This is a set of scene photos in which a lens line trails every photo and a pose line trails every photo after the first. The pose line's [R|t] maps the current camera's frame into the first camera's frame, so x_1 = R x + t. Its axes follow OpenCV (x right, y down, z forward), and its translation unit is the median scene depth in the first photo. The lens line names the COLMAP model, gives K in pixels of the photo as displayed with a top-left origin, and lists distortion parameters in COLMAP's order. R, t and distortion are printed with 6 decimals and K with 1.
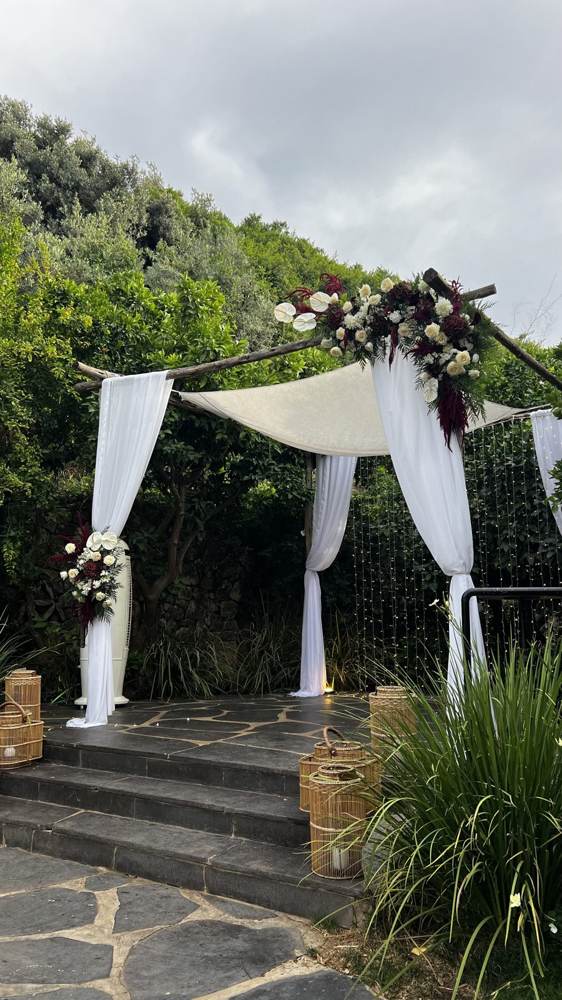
lens RADIAL K [[761.1, 0, 281.0], [0, 761.1, 500.0], [0, 0, 1]] dist [0.106984, 0.000137]
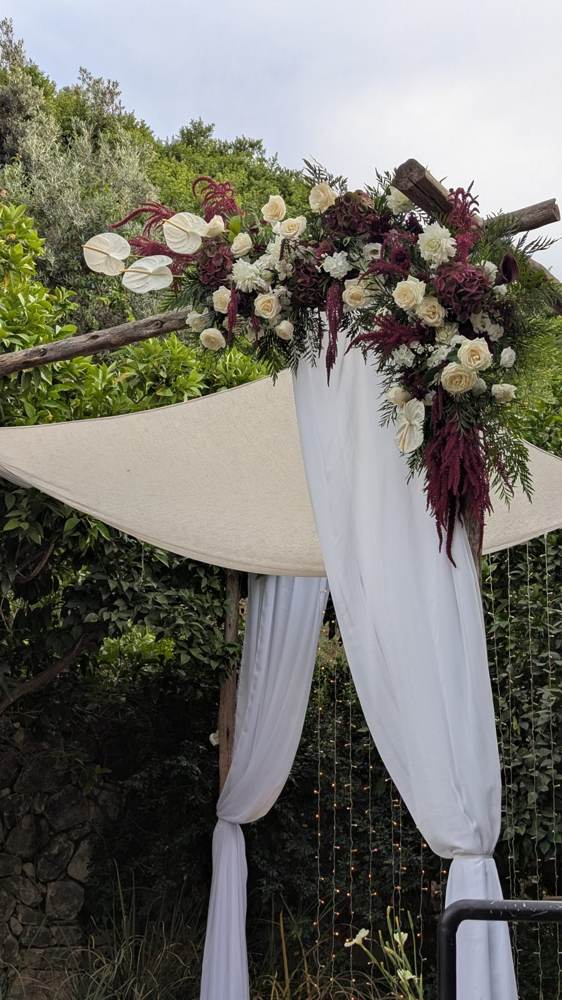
lens RADIAL K [[1441.8, 0, 281.0], [0, 1441.8, 500.0], [0, 0, 1]] dist [0.123984, 0.020022]
pose [[0.999650, 0.026441, 0.001081, 0.112862], [-0.026143, 0.993071, -0.114572, -0.003124], [-0.004103, 0.114504, 0.993414, 0.162805]]
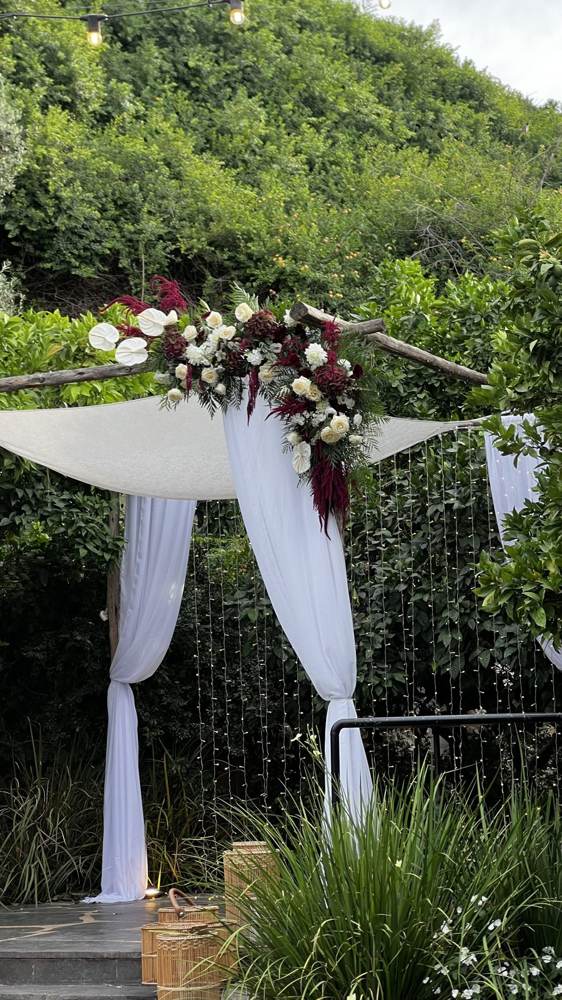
lens RADIAL K [[2282.4, 0, 281.0], [0, 2282.4, 500.0], [0, 0, 1]] dist [0.042804, 0.805428]
pose [[0.989975, -0.008854, 0.140962, -0.134386], [0.004412, 0.999485, 0.031795, -0.161595], [-0.141171, -0.030855, 0.989504, -1.153520]]
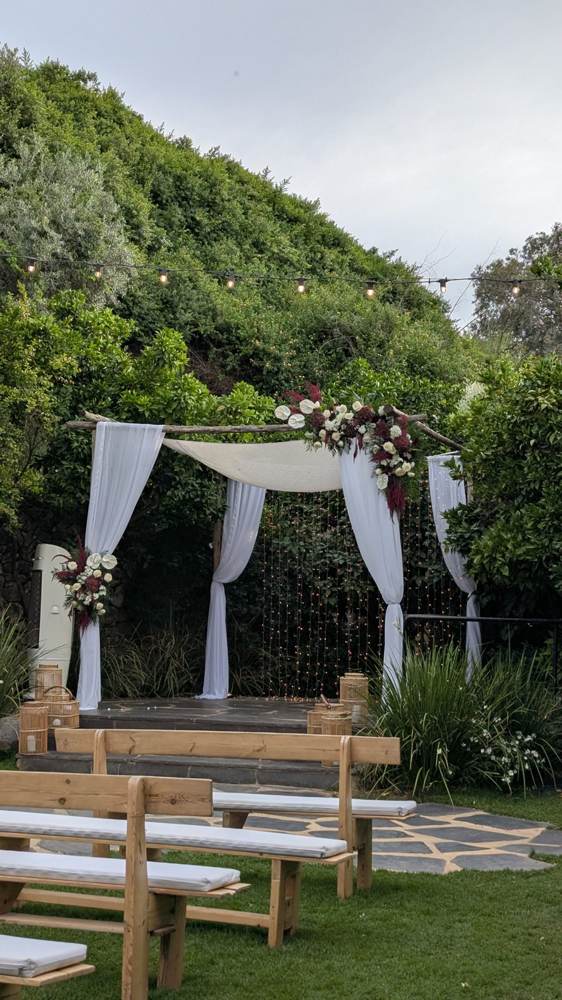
lens RADIAL K [[1441.8, 0, 281.0], [0, 1441.8, 500.0], [0, 0, 1]] dist [0.123984, 0.020022]
pose [[0.962781, 0.049151, 0.265776, -0.701439], [-0.067426, 0.995914, 0.060073, -0.246915], [-0.261738, -0.075757, 0.962161, -1.574804]]
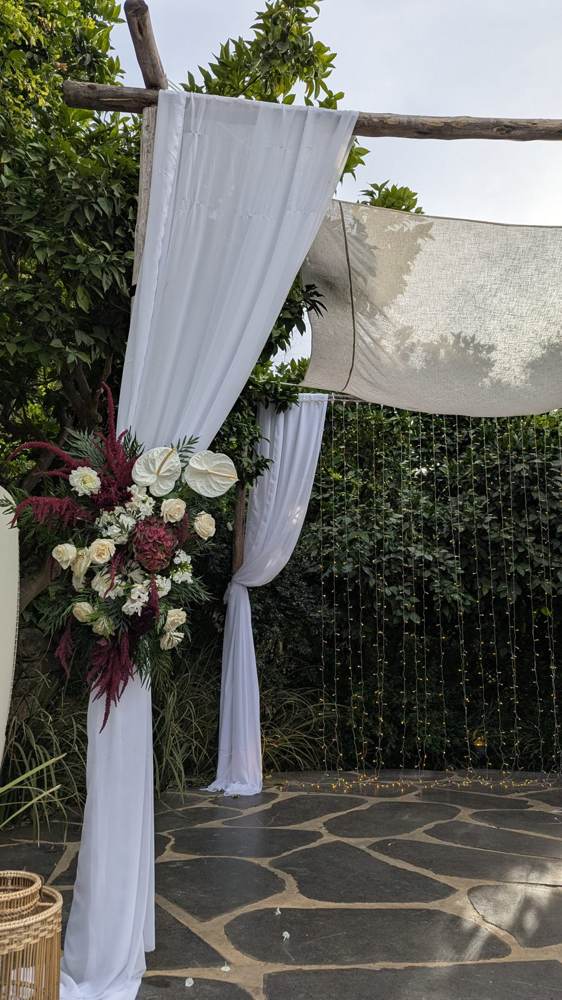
lens RADIAL K [[678.9, 0, 281.0], [0, 678.9, 500.0], [0, 0, 1]] dist [0.089932, -0.240097]
pose [[0.824692, 0.127083, 0.551119, -0.459082], [-0.102405, 0.991875, -0.075478, 0.106179], [-0.556234, 0.005809, 0.831006, 0.844605]]
